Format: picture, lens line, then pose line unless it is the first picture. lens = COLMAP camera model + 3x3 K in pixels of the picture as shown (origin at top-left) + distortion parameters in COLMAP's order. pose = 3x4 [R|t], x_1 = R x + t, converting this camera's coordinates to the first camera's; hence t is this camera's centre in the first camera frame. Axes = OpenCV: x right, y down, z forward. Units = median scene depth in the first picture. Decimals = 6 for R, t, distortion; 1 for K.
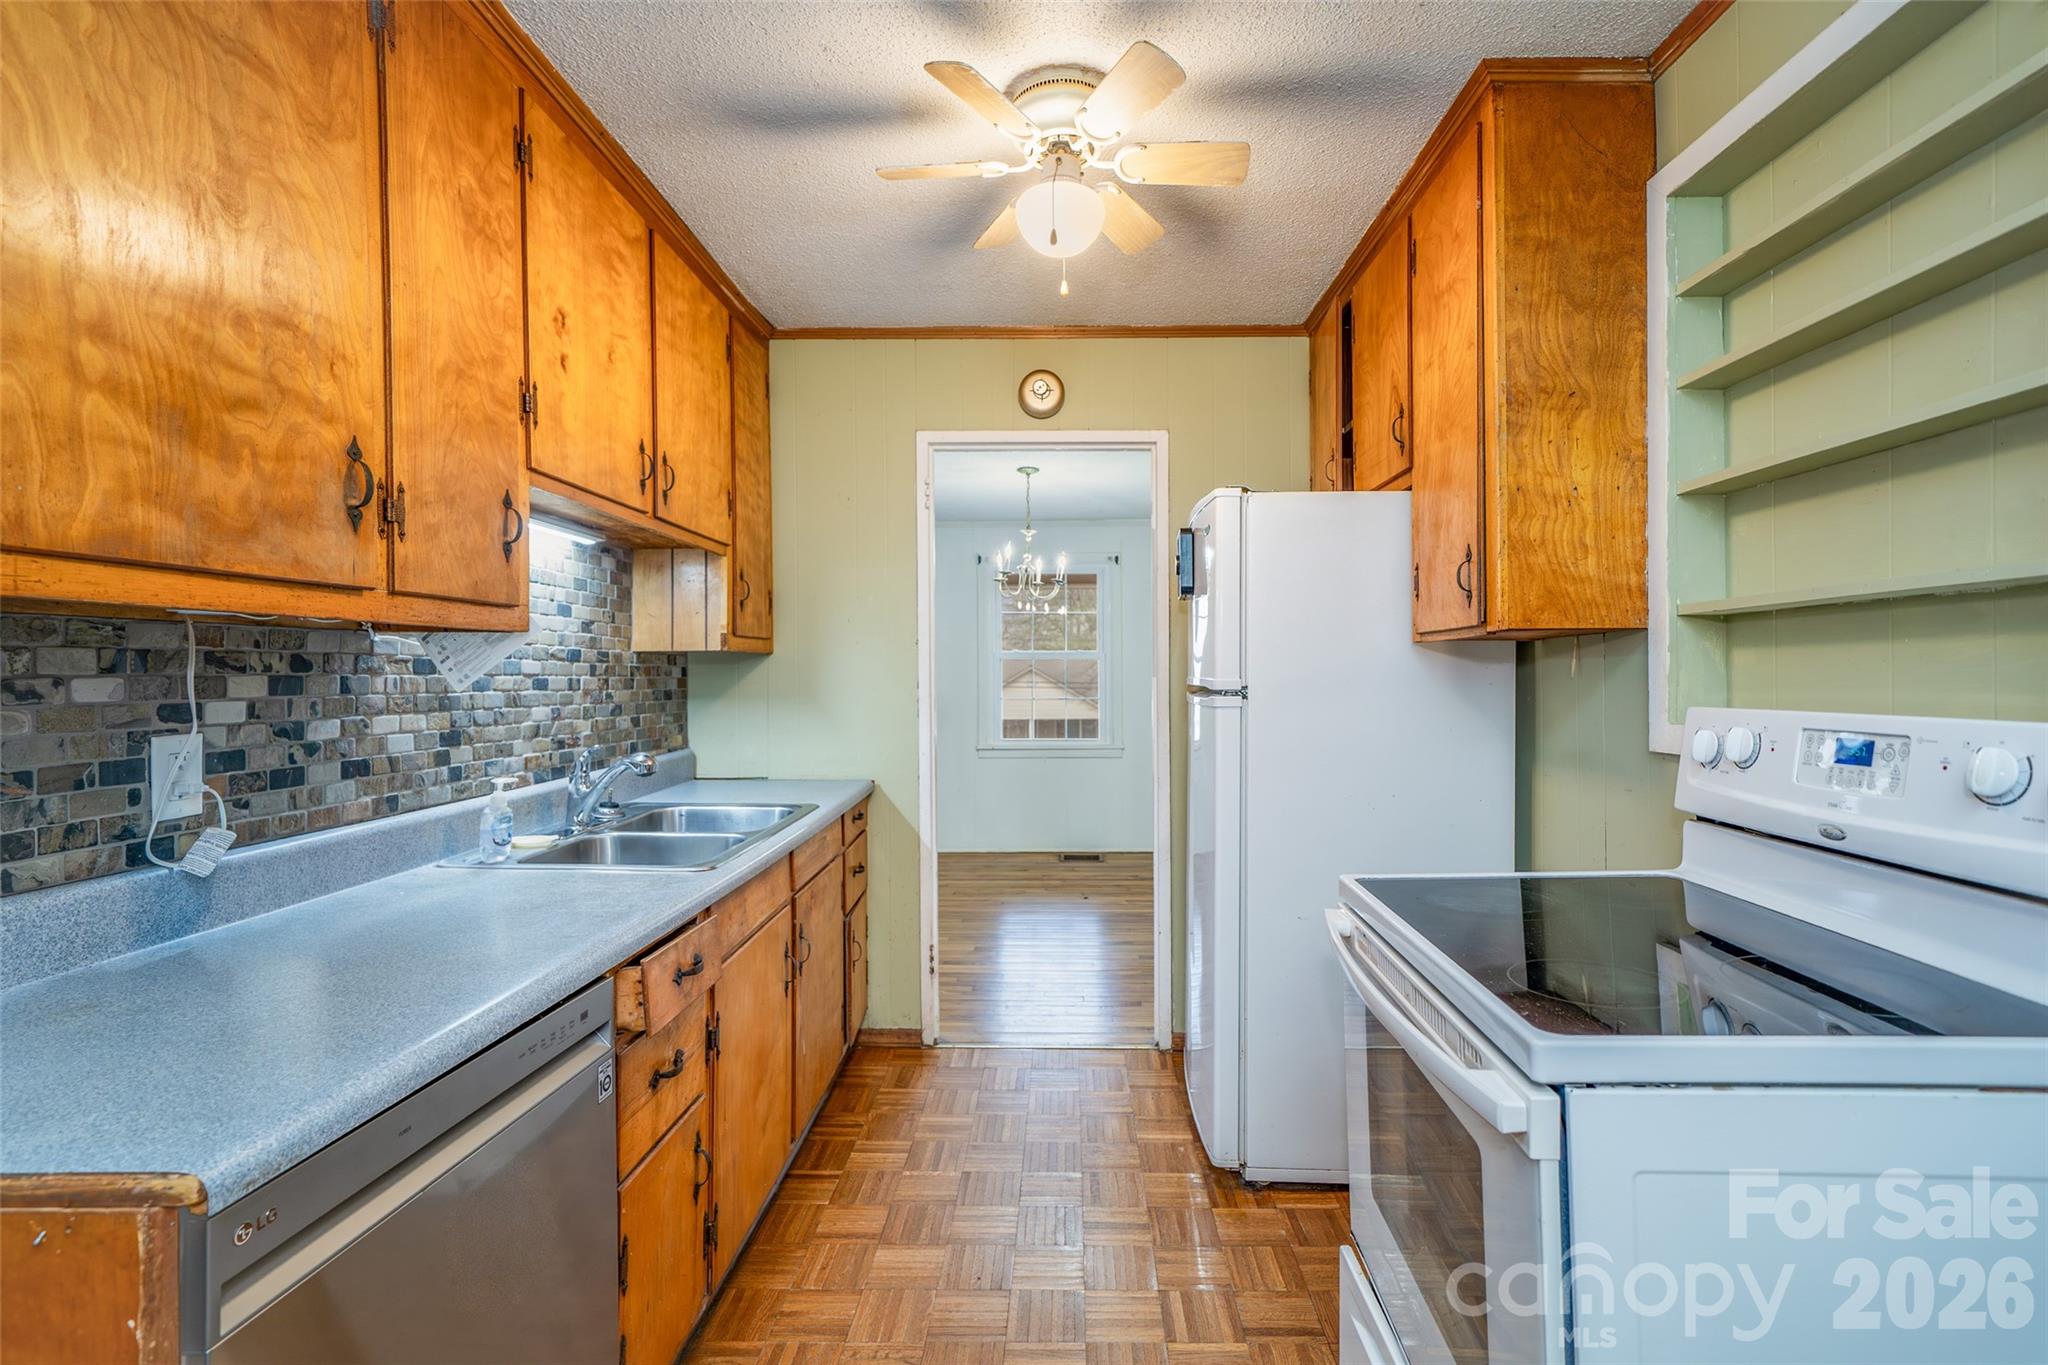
lens RADIAL K [[935.9, 0, 1030.0], [0, 935.9, 672.8], [0, 0, 1]] dist [0.001430, 0.000240]
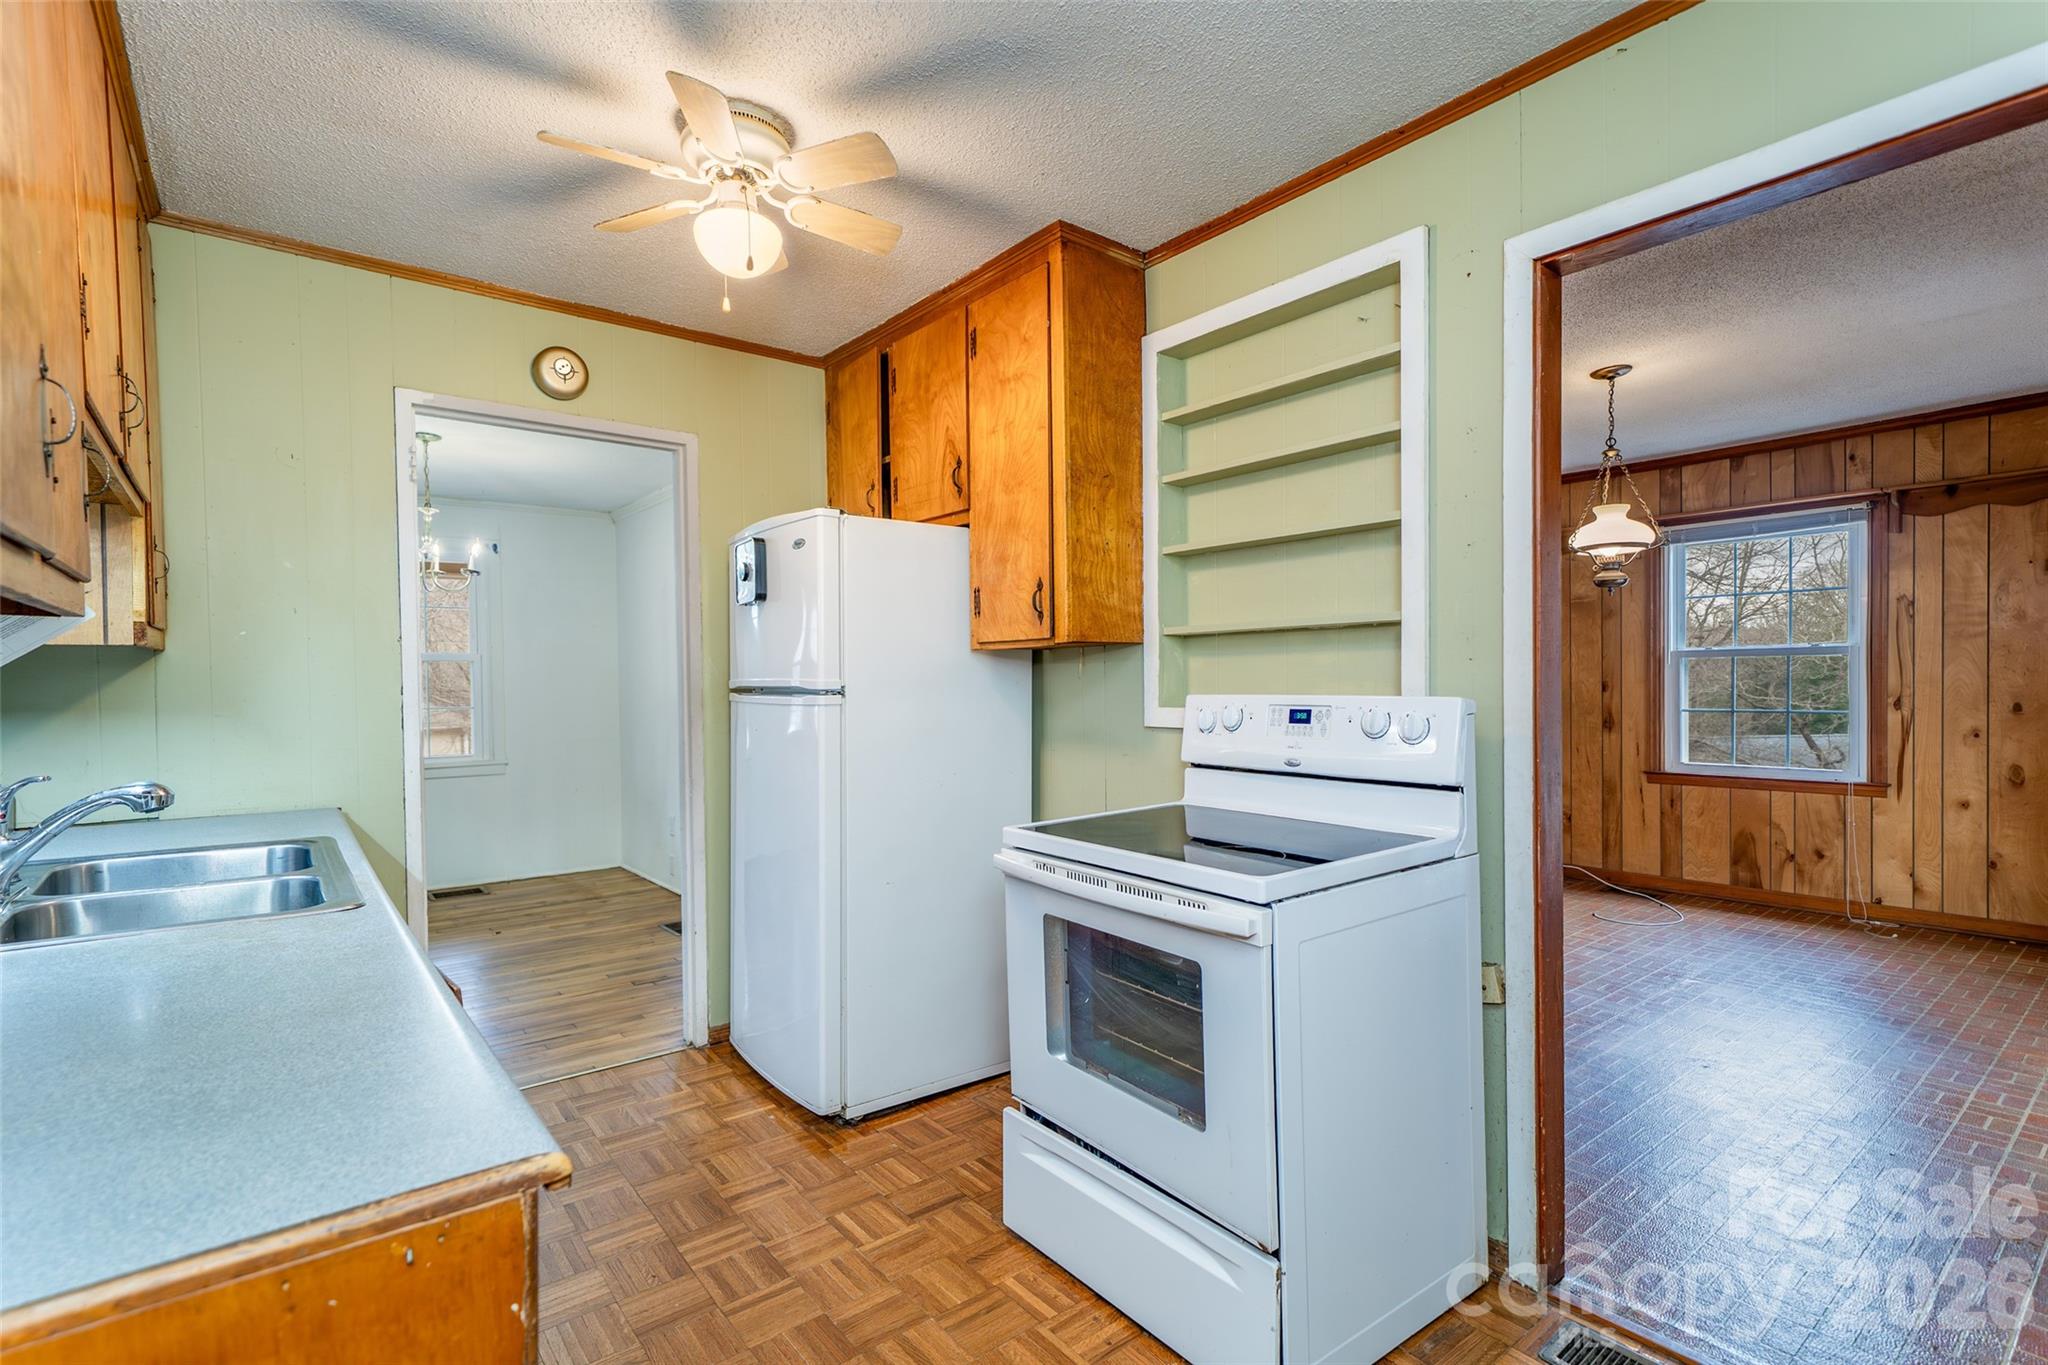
lens RADIAL K [[975.0, 0, 1017.5], [0, 975.0, 693.0], [0, 0, 1]] dist [0.003582, 0.000919]
pose [[0.772741, -0.011658, 0.634614, -0.430798], [0.002670, 0.999882, 0.015116, 0.006577], [-0.634716, -0.009987, 0.772681, -0.053824]]
